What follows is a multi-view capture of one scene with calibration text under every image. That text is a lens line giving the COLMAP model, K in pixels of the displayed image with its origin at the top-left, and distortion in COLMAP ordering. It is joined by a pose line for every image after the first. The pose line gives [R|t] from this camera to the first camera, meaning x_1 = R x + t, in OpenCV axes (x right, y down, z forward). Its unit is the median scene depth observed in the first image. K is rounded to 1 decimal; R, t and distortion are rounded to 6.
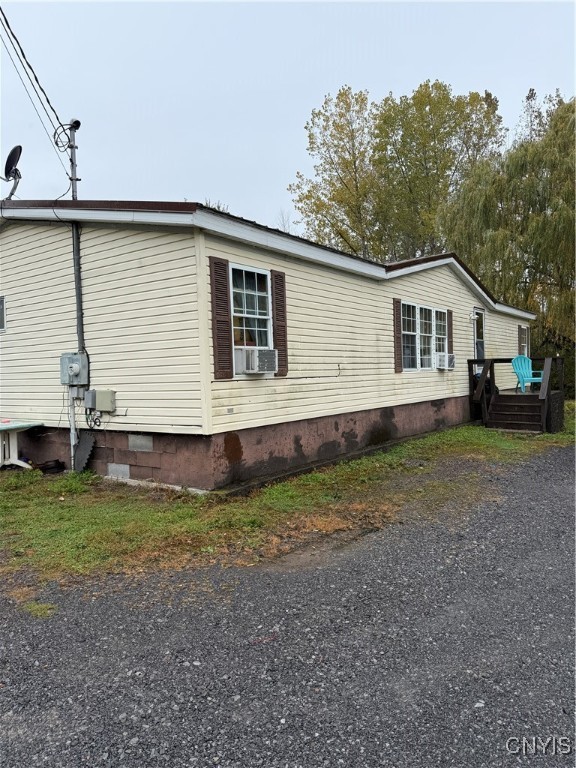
lens RADIAL K [[539.2, 0, 294.5], [0, 539.2, 382.2], [0, 0, 1]] dist [0.117490, -0.193224]
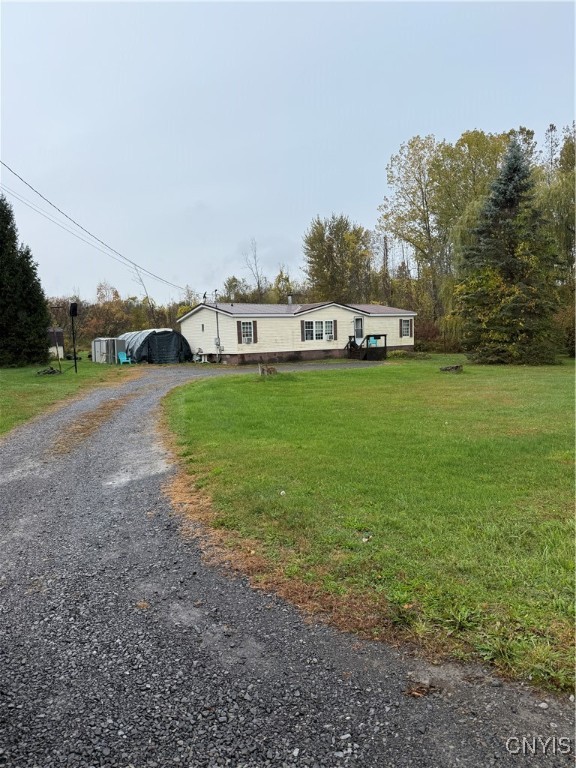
lens RADIAL K [[539.9, 0, 288.0], [0, 539.9, 384.0], [0, 0, 1]] dist [0.118413, -0.197510]
pose [[0.941341, 0.025260, -0.336510, 1.677233], [0.000924, 0.996998, 0.077422, -0.016423], [0.337456, -0.073191, 0.938492, -3.063454]]
